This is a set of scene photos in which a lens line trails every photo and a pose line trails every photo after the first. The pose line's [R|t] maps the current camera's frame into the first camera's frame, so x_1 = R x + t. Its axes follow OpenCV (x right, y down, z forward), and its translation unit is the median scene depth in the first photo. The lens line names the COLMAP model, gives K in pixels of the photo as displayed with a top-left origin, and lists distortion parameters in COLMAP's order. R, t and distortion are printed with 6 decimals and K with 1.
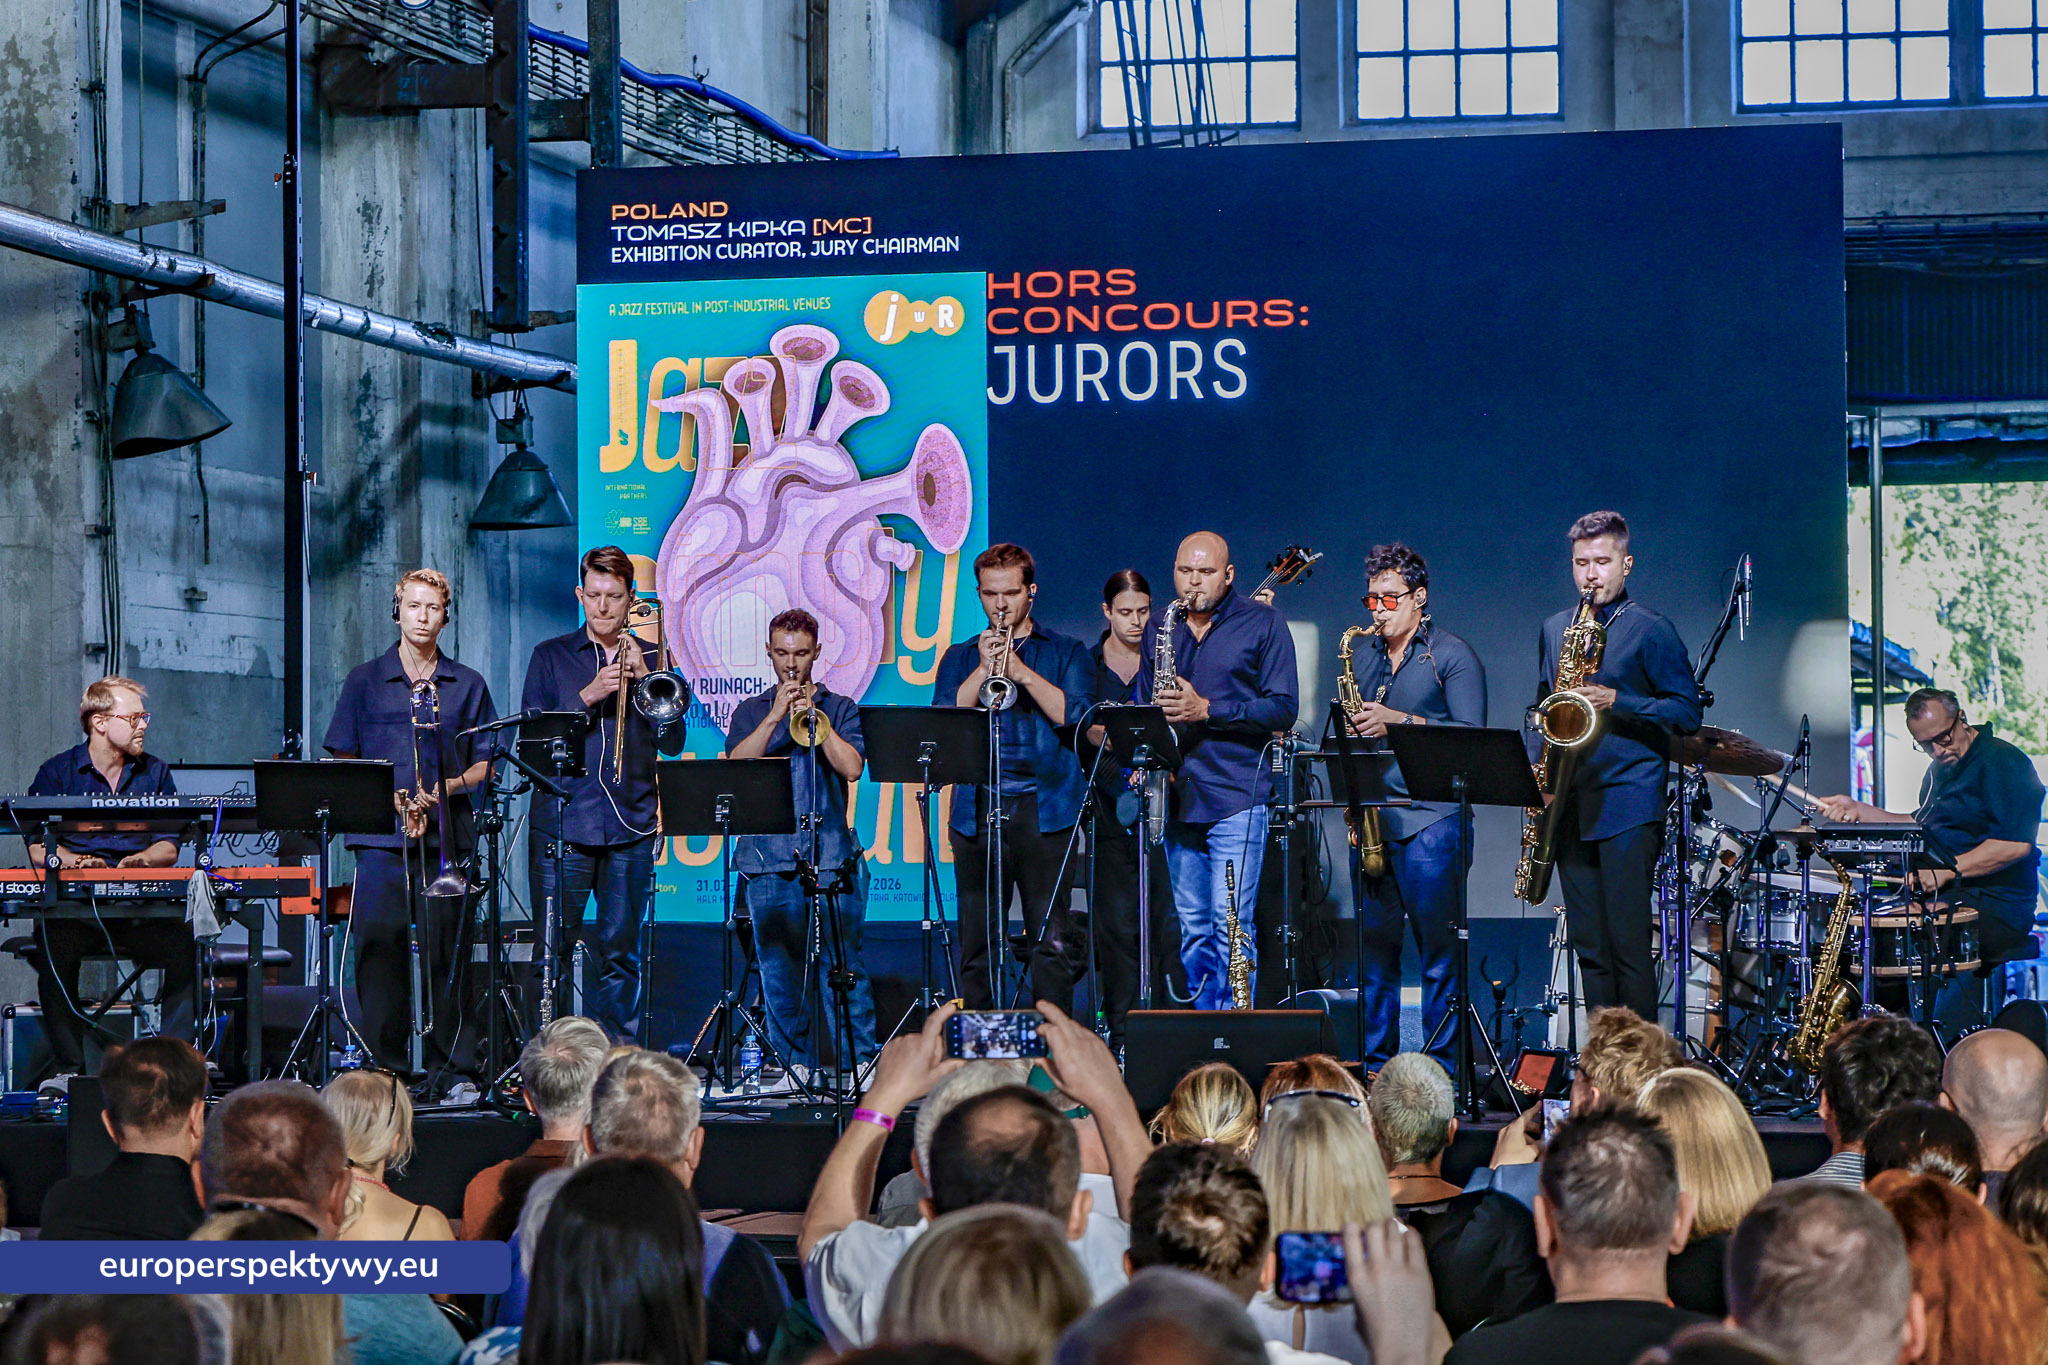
lens RADIAL K [[5578.7, 0, 1024.0], [0, 5578.7, 682.5], [0, 0, 1]] dist [-0.082805, 0.957980]
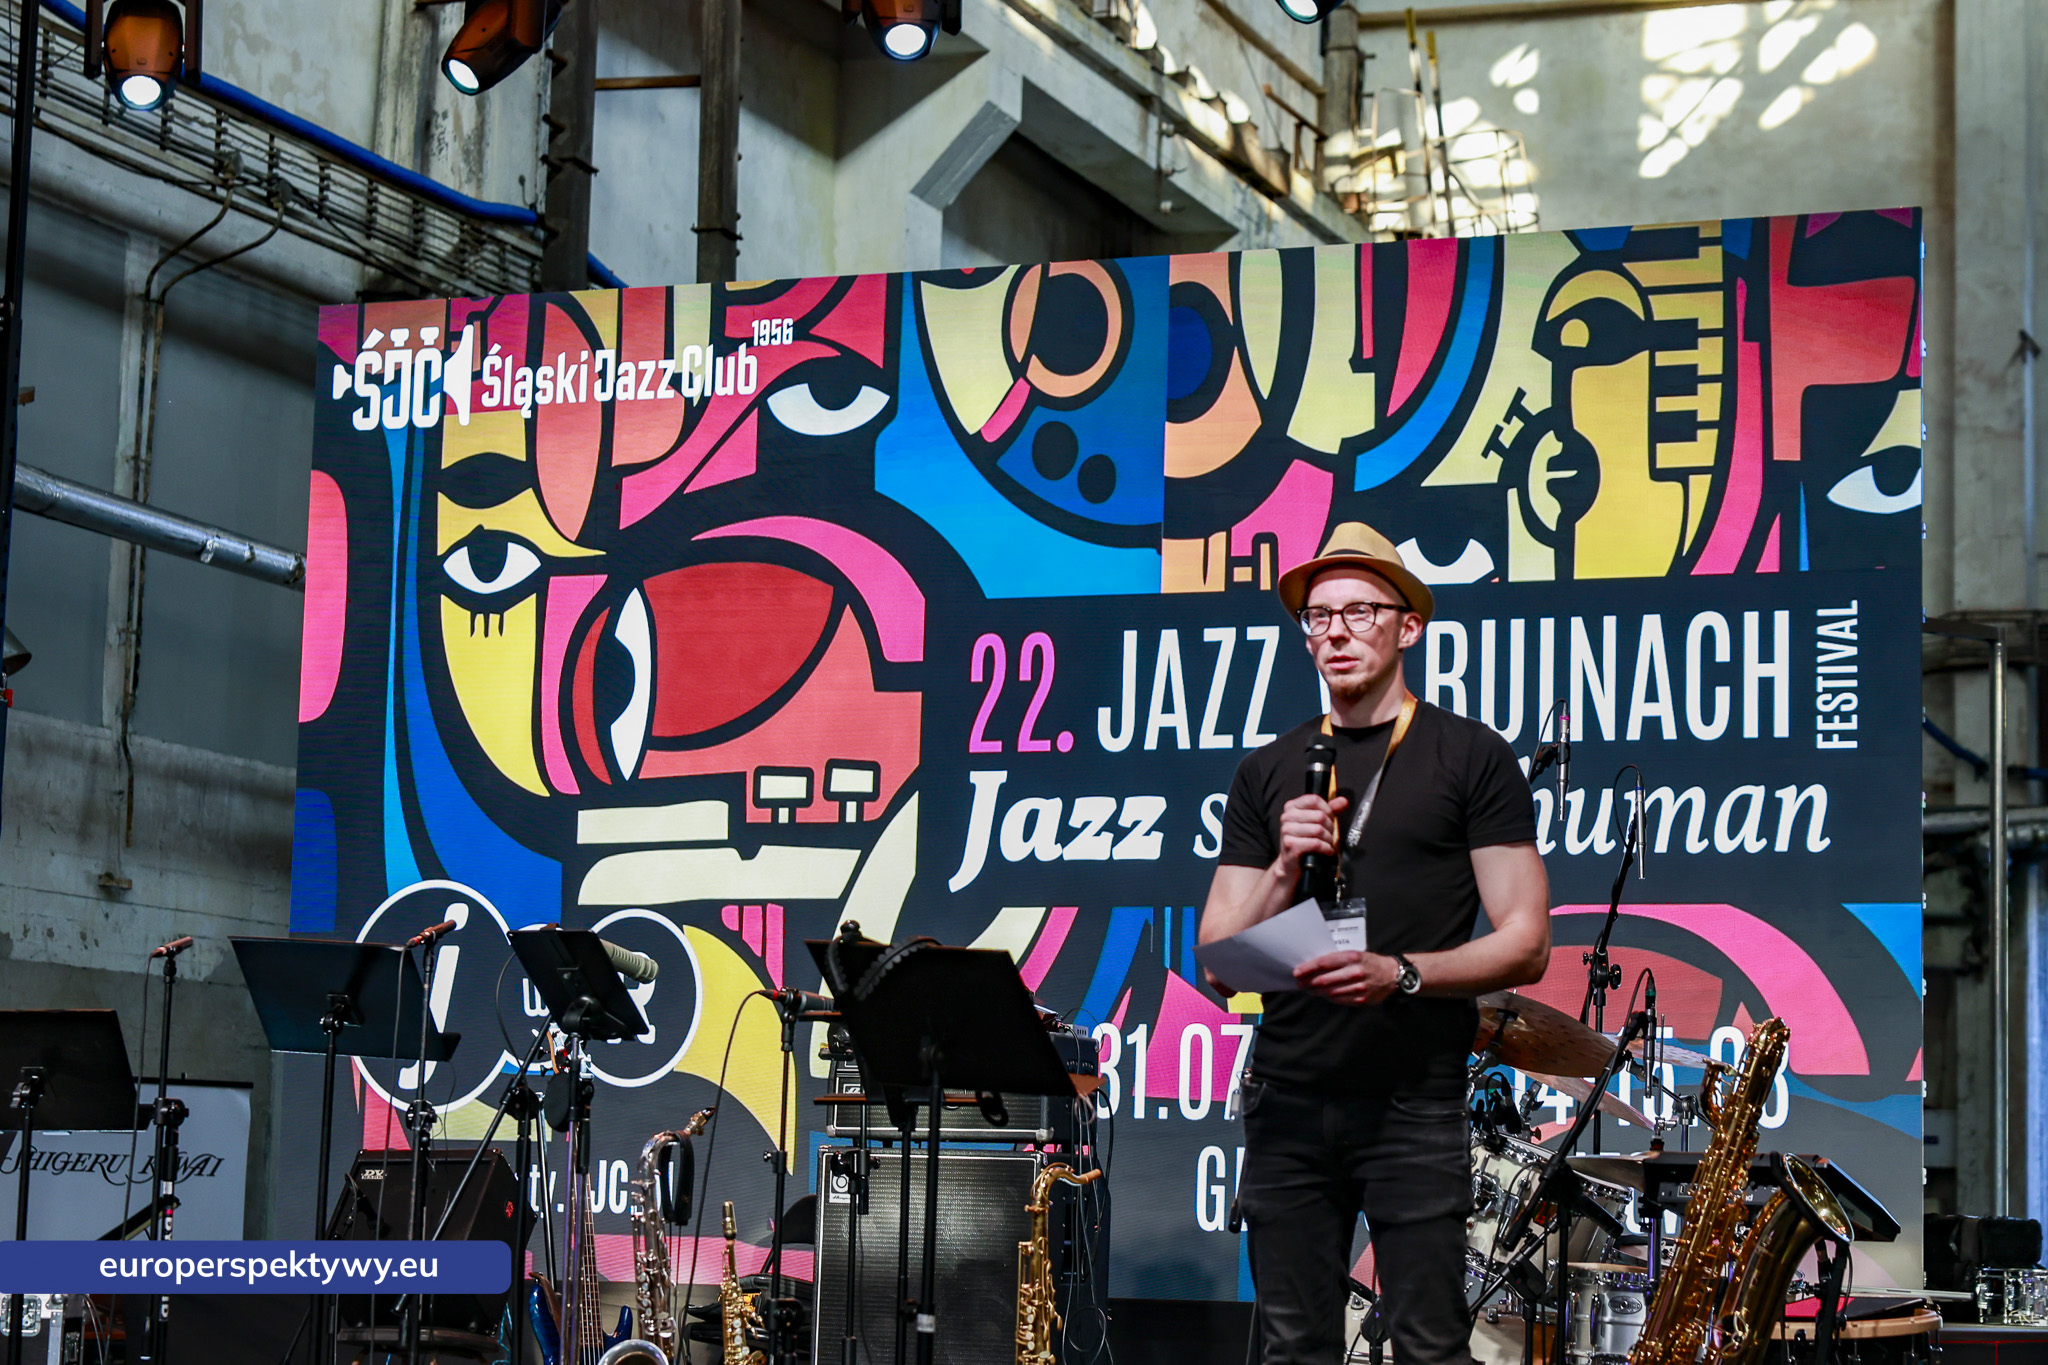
lens RADIAL K [[4192.8, 0, 1024.0], [0, 4192.8, 682.5], [0, 0, 1]] dist [0.038781, -0.111813]
pose [[0.986810, 0.015974, -0.161094, 0.090668], [-0.032743, 0.994247, -0.101980, 0.014550], [0.158538, 0.105910, 0.981656, 0.352857]]
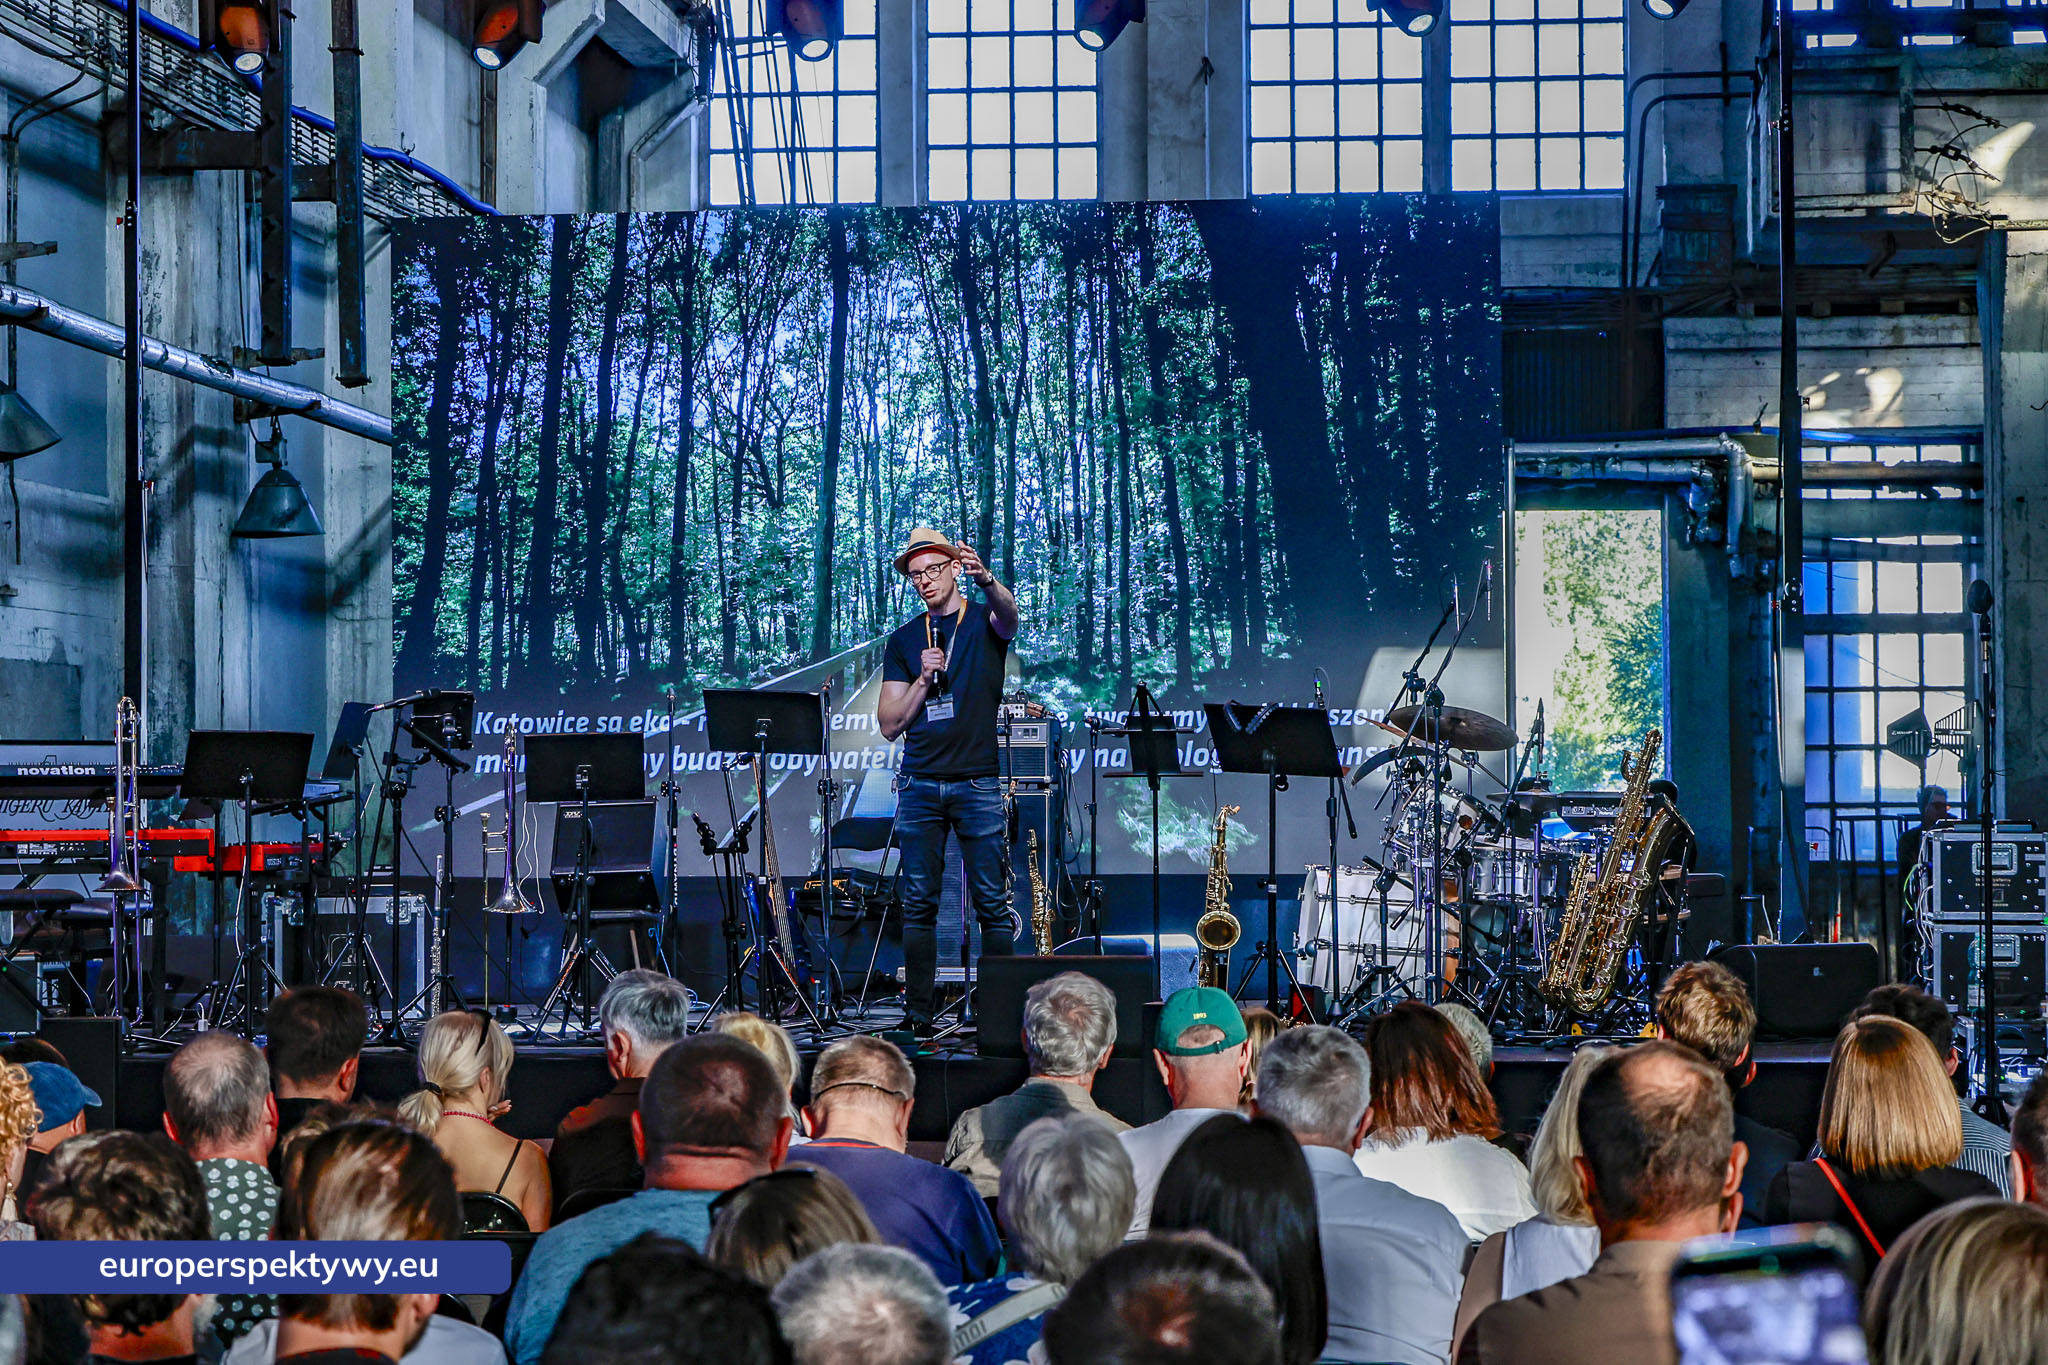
lens RADIAL K [[4574.8, 0, 1024.0], [0, 4574.8, 682.5], [0, 0, 1]] dist [0.033266, -0.585763]
pose [[0.993120, 0.004658, 0.117008, -0.048670], [-0.004671, 0.999989, -0.000158, 0.001977], [-0.117008, -0.000390, 0.993131, 0.044117]]
